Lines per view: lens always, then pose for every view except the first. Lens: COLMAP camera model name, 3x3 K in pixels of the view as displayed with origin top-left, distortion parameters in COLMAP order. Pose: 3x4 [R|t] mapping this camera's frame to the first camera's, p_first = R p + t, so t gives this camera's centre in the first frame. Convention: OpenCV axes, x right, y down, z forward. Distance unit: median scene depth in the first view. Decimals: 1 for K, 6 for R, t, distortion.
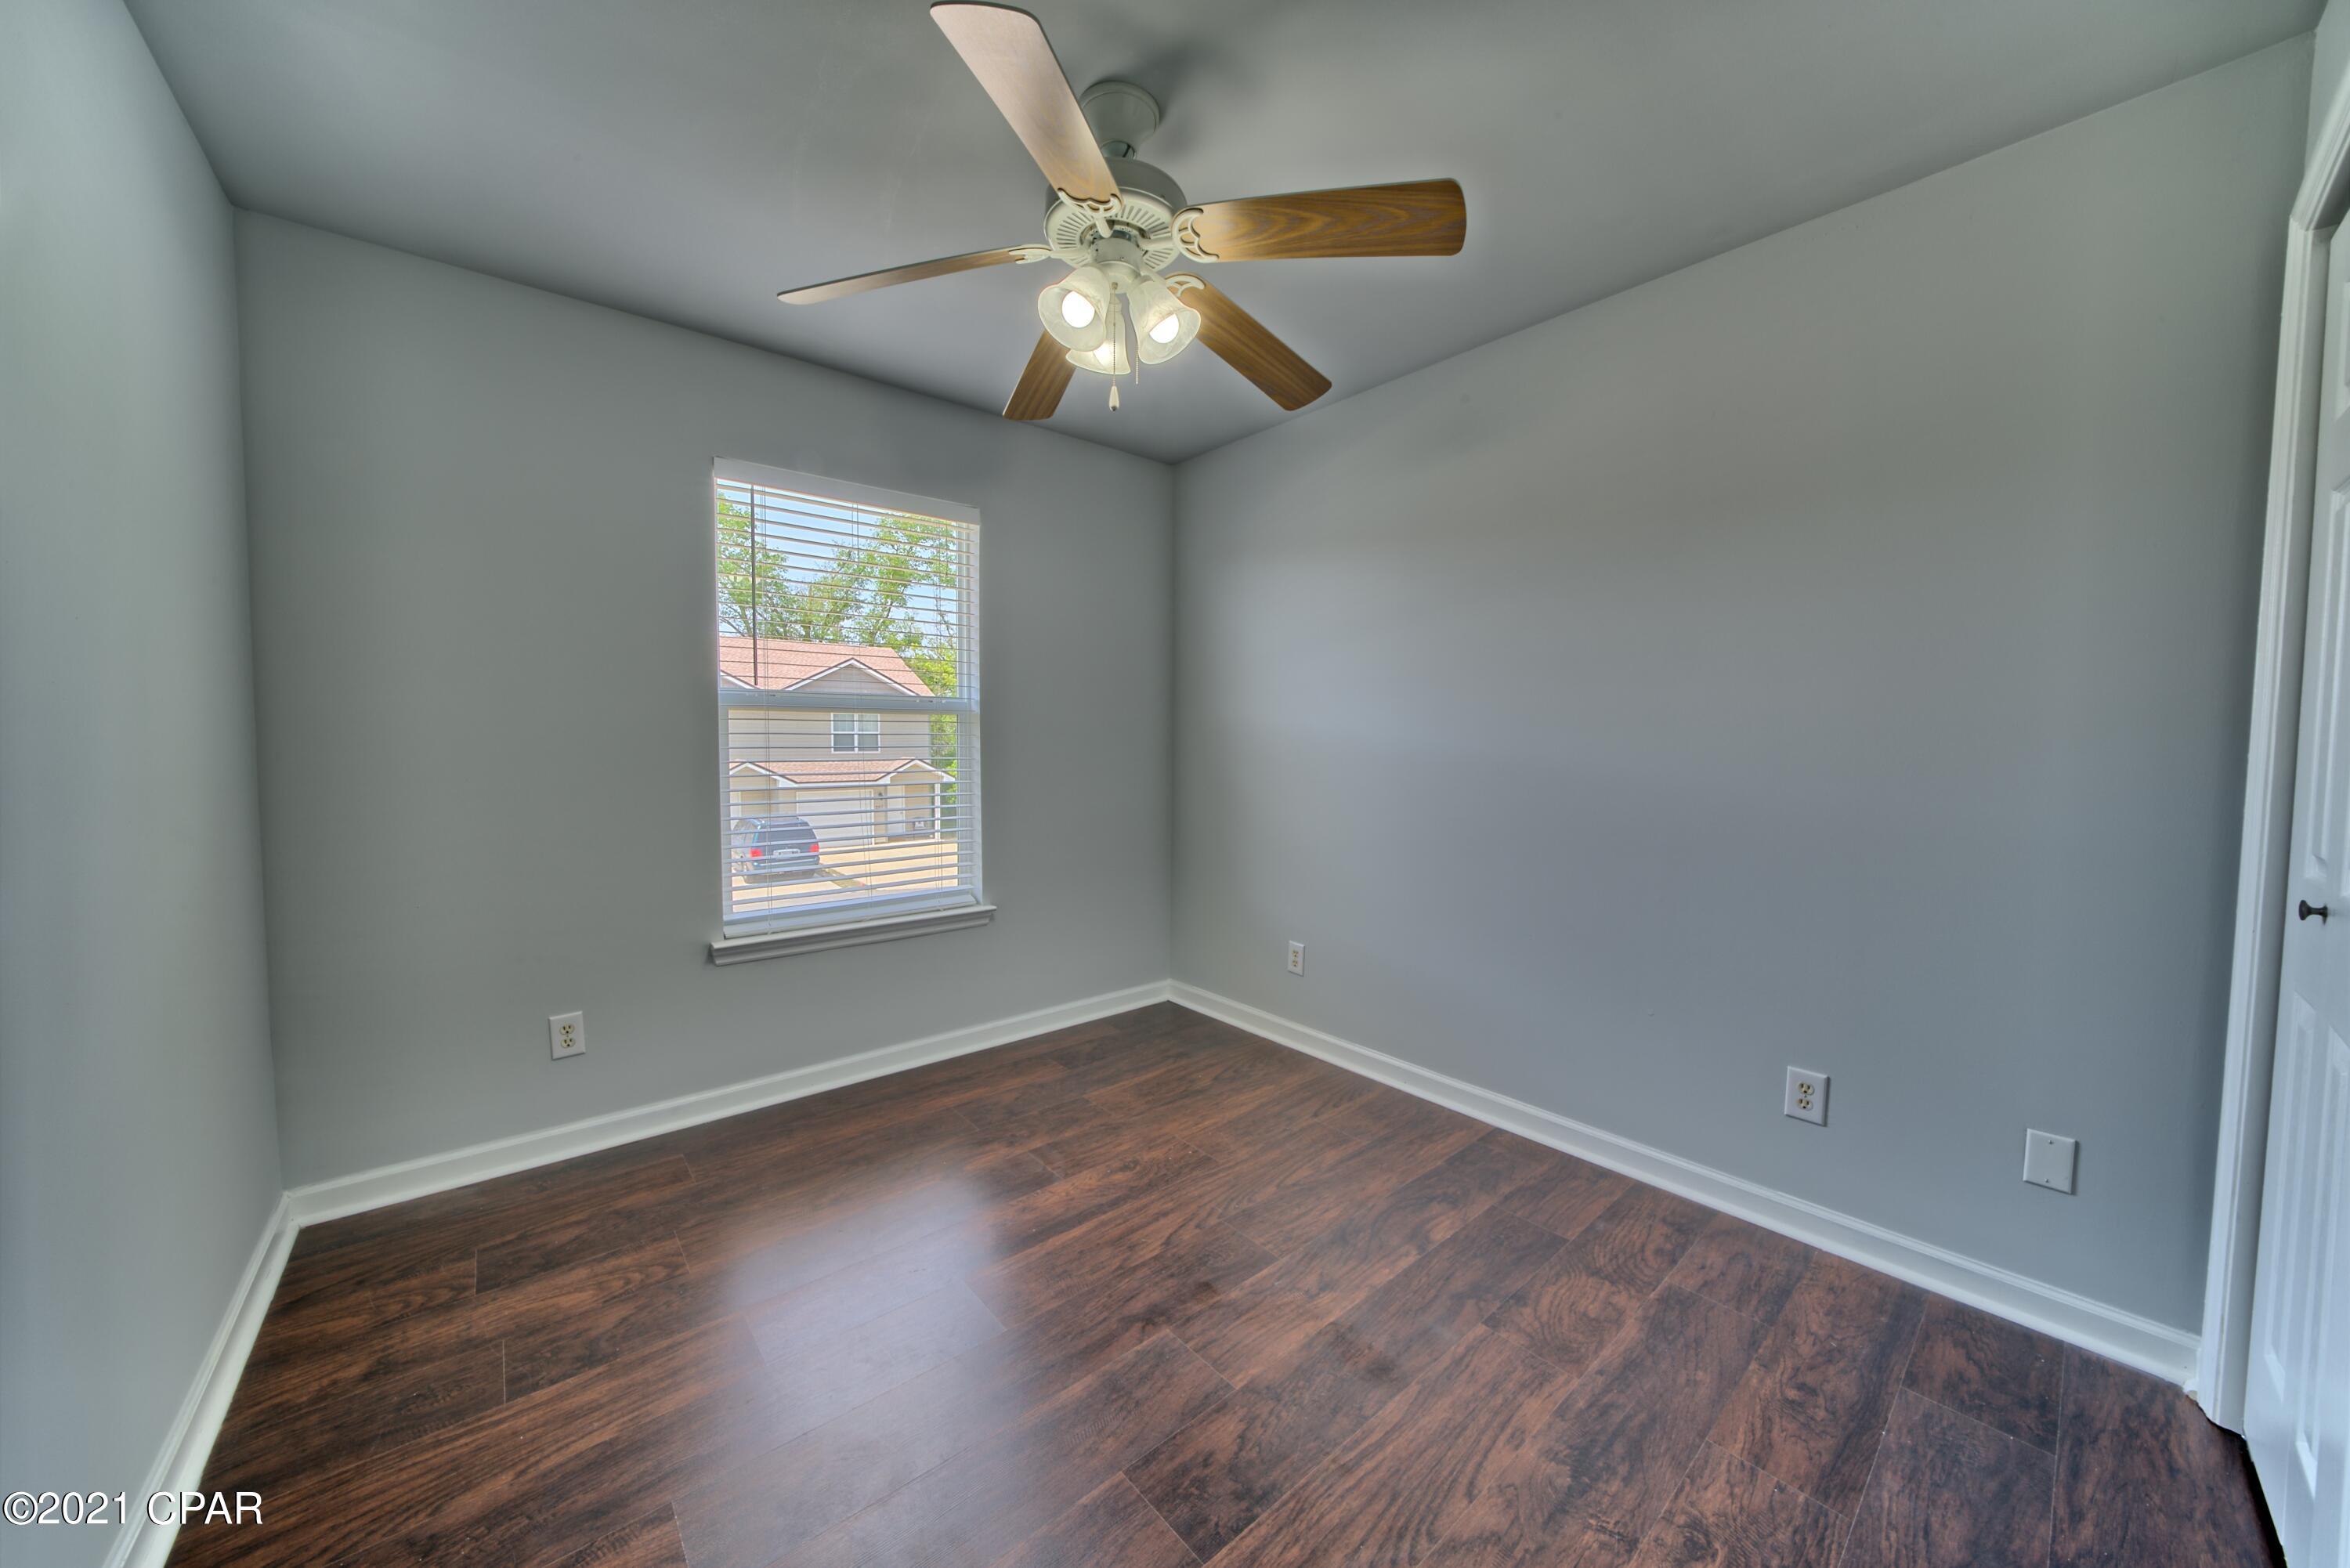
lens RADIAL K [[826.8, 0, 1175.0], [0, 826.8, 784.0], [0, 0, 1]] dist [-0.000860, -0.000025]
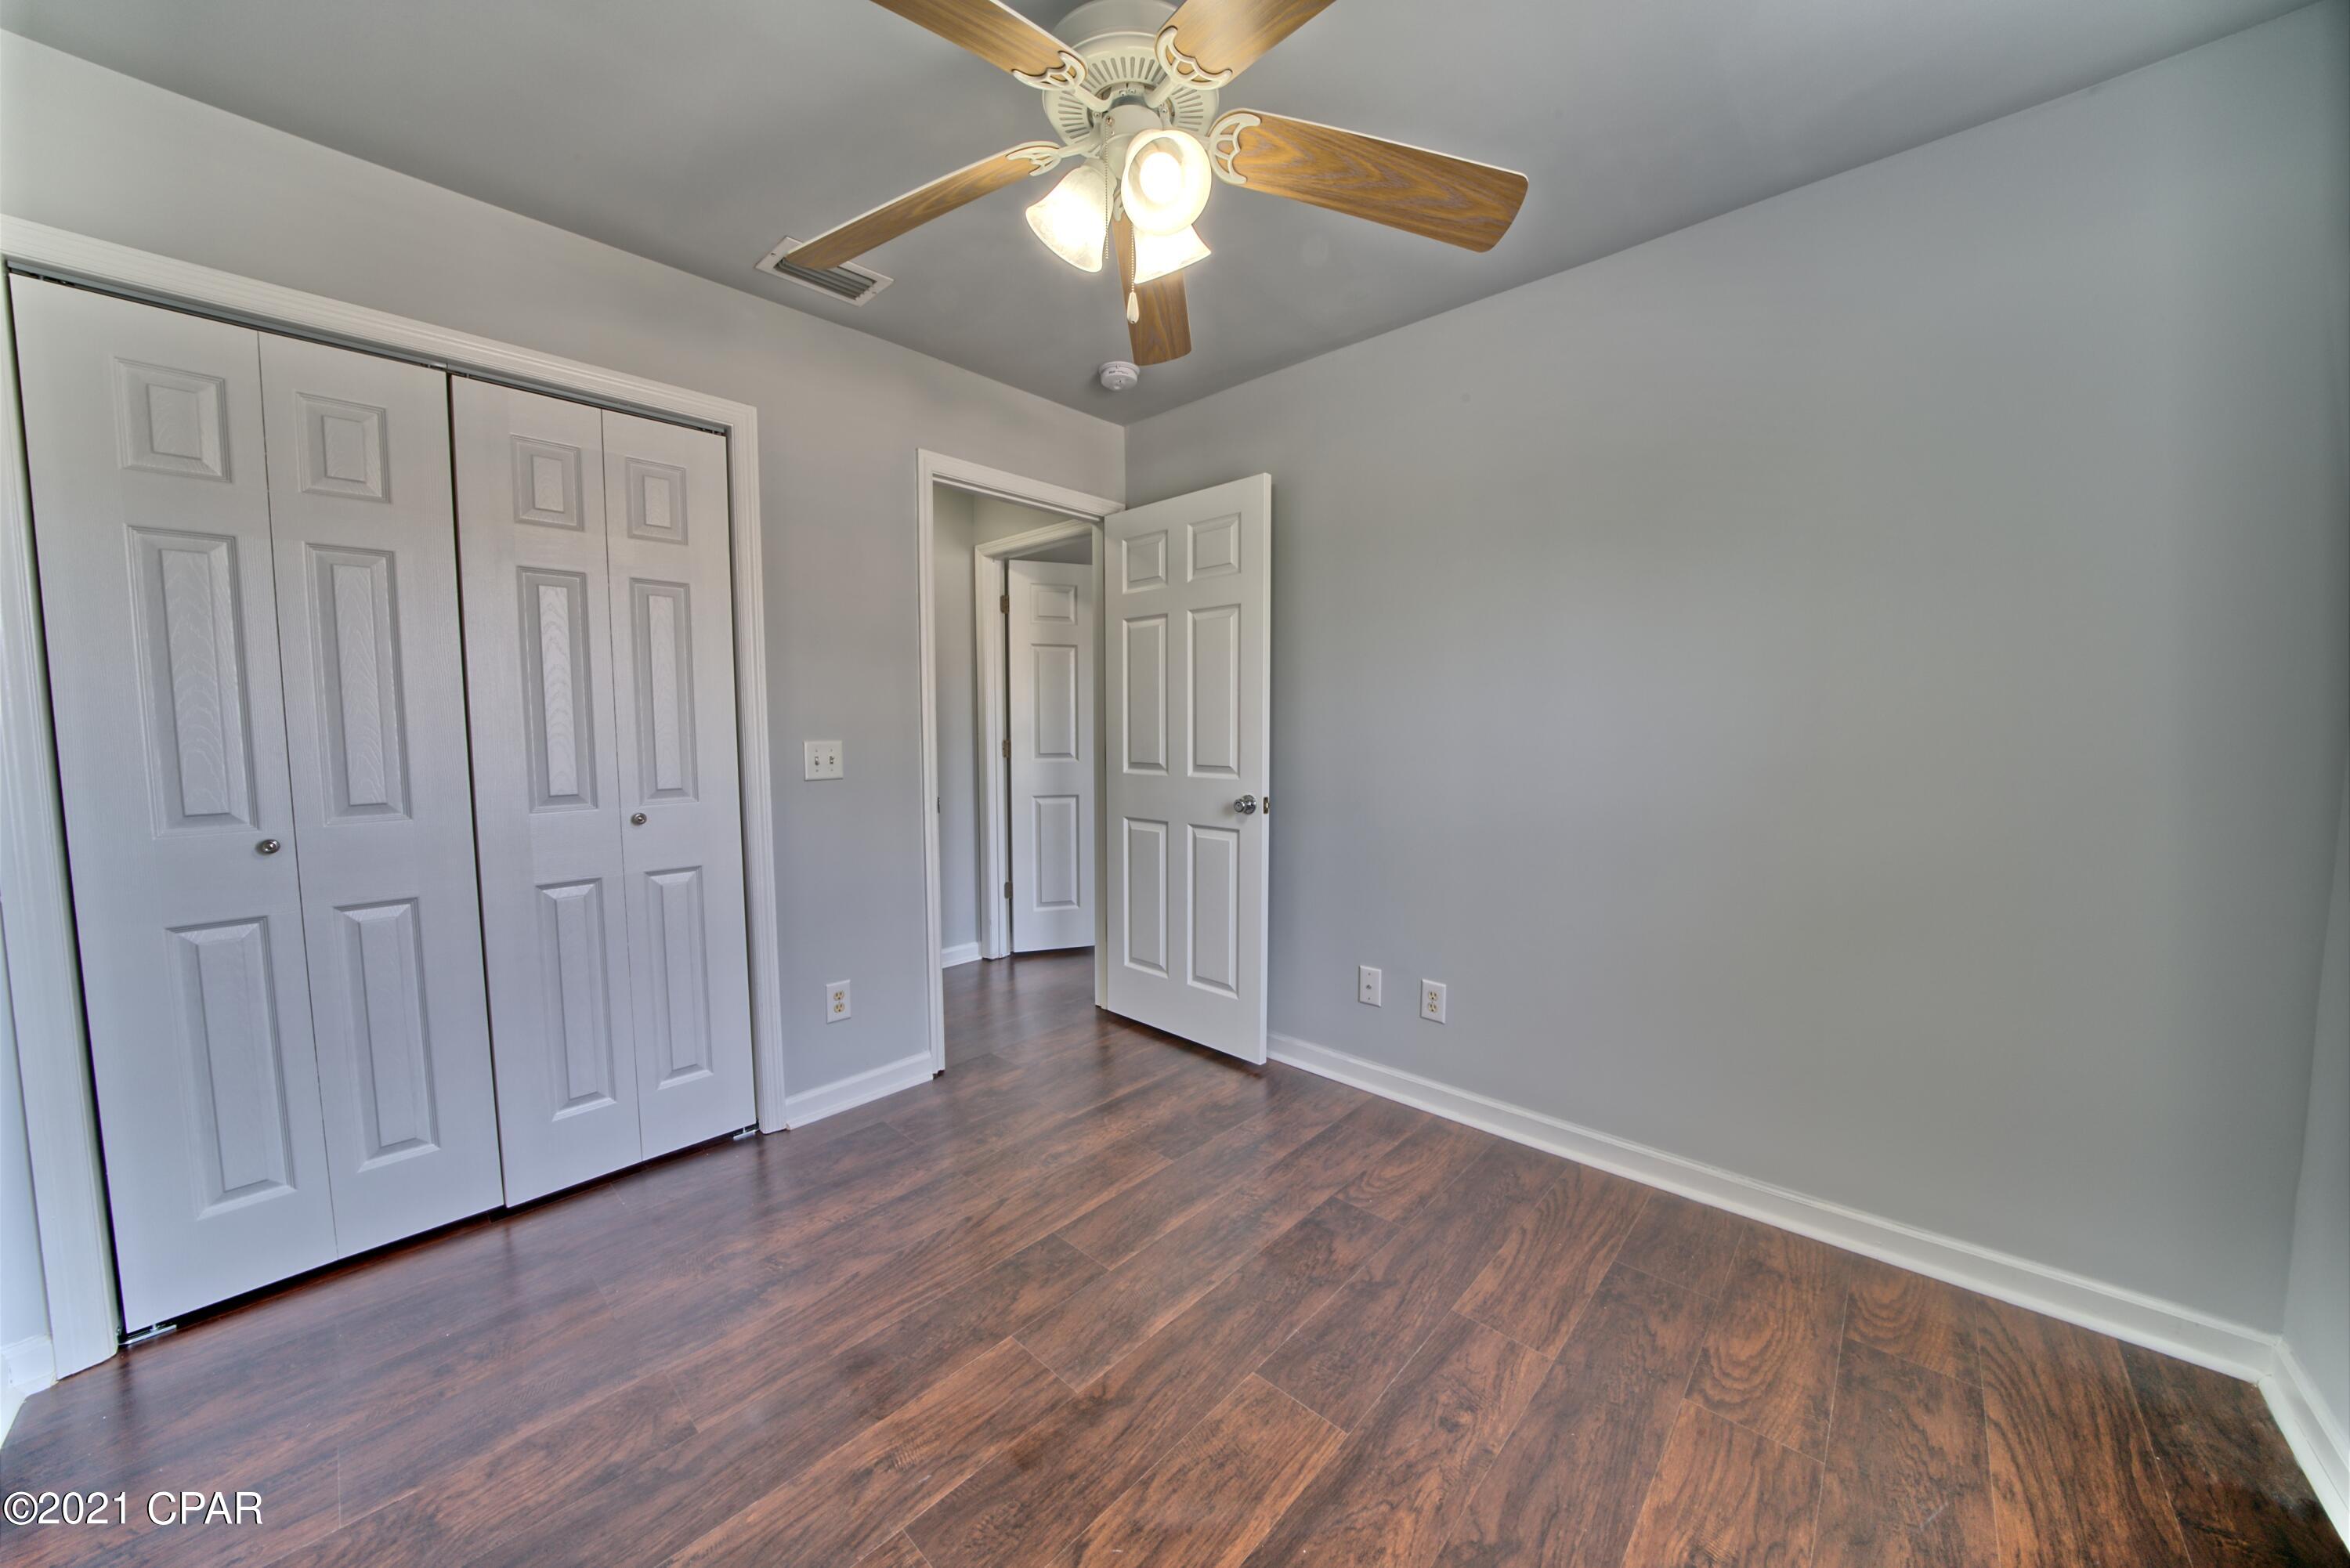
lens RADIAL K [[815.4, 0, 1168.7], [0, 815.4, 782.8], [0, 0, 1]] dist [-0.011512, -0.000004]
pose [[-0.993674, 0.011867, -0.111676, -0.015791], [-0.002339, 0.991999, 0.126226, -0.090384], [0.112280, 0.125688, -0.985696, 1.622351]]
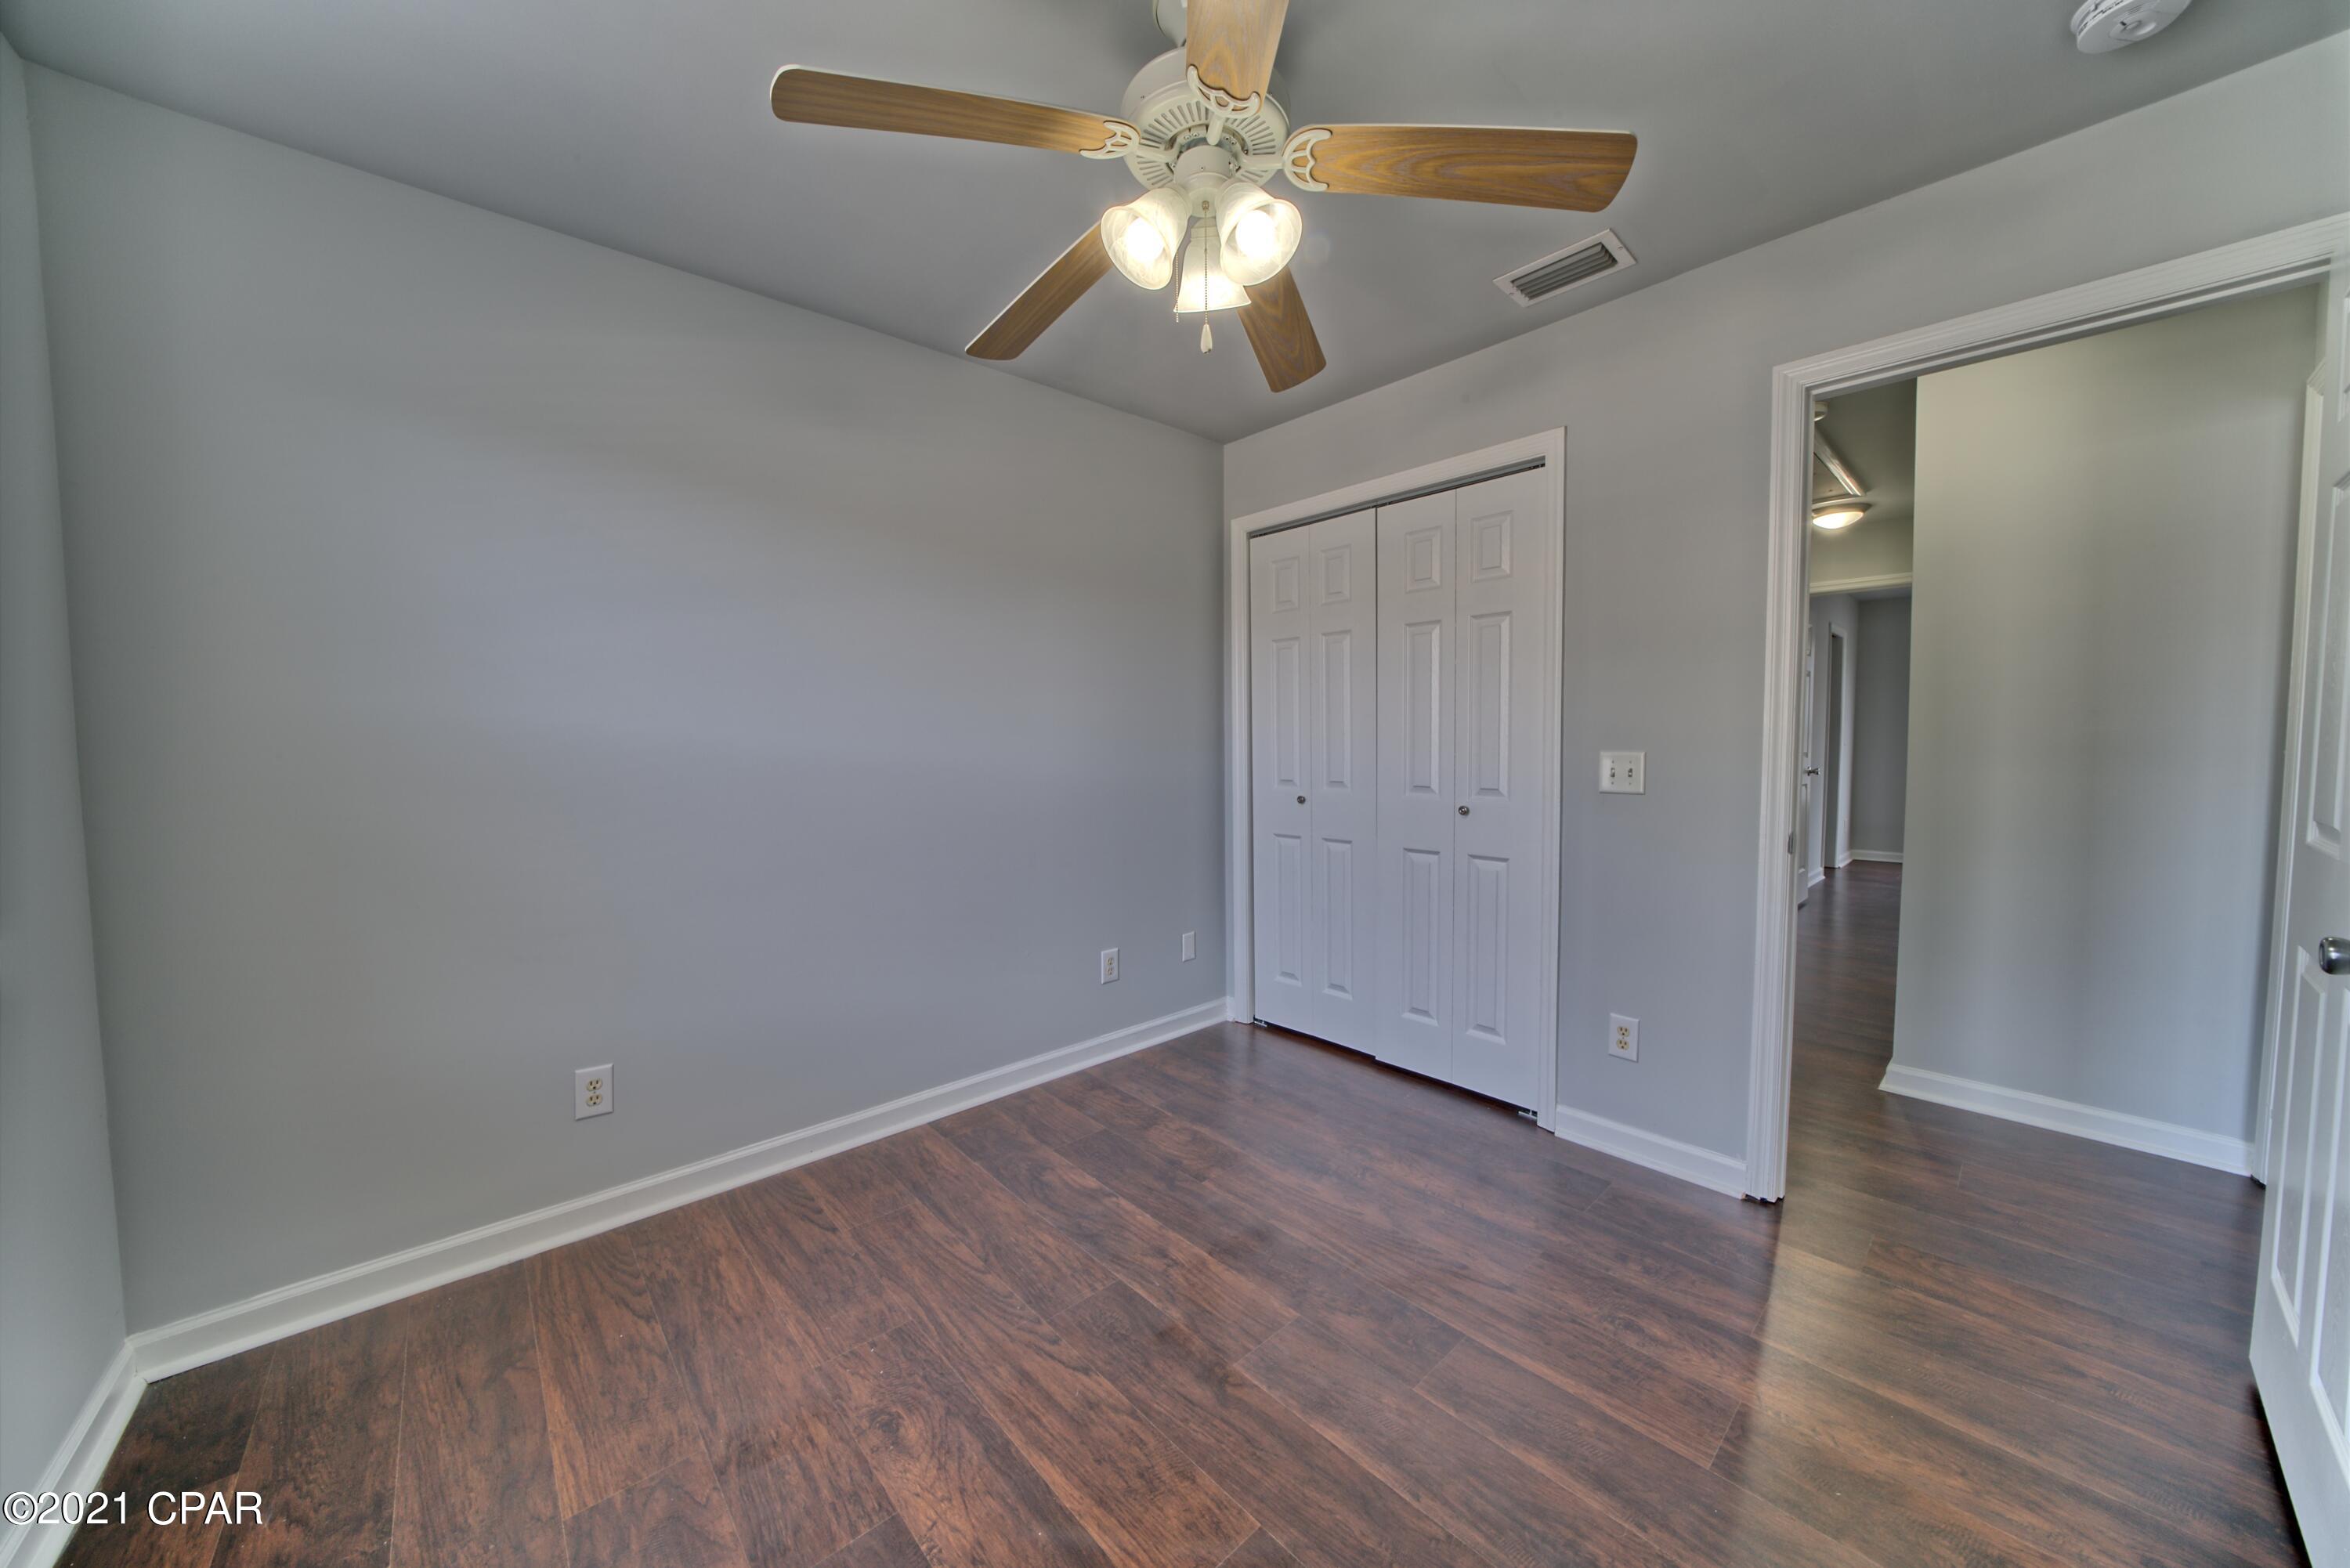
lens RADIAL K [[815.4, 0, 1168.7], [0, 815.4, 782.8], [0, 0, 1]] dist [-0.011512, -0.000004]
pose [[-0.030665, -0.057495, 0.997875, -0.813796], [0.064860, 0.996126, 0.059387, -0.059279], [-0.997423, 0.066544, -0.026817, 0.957947]]
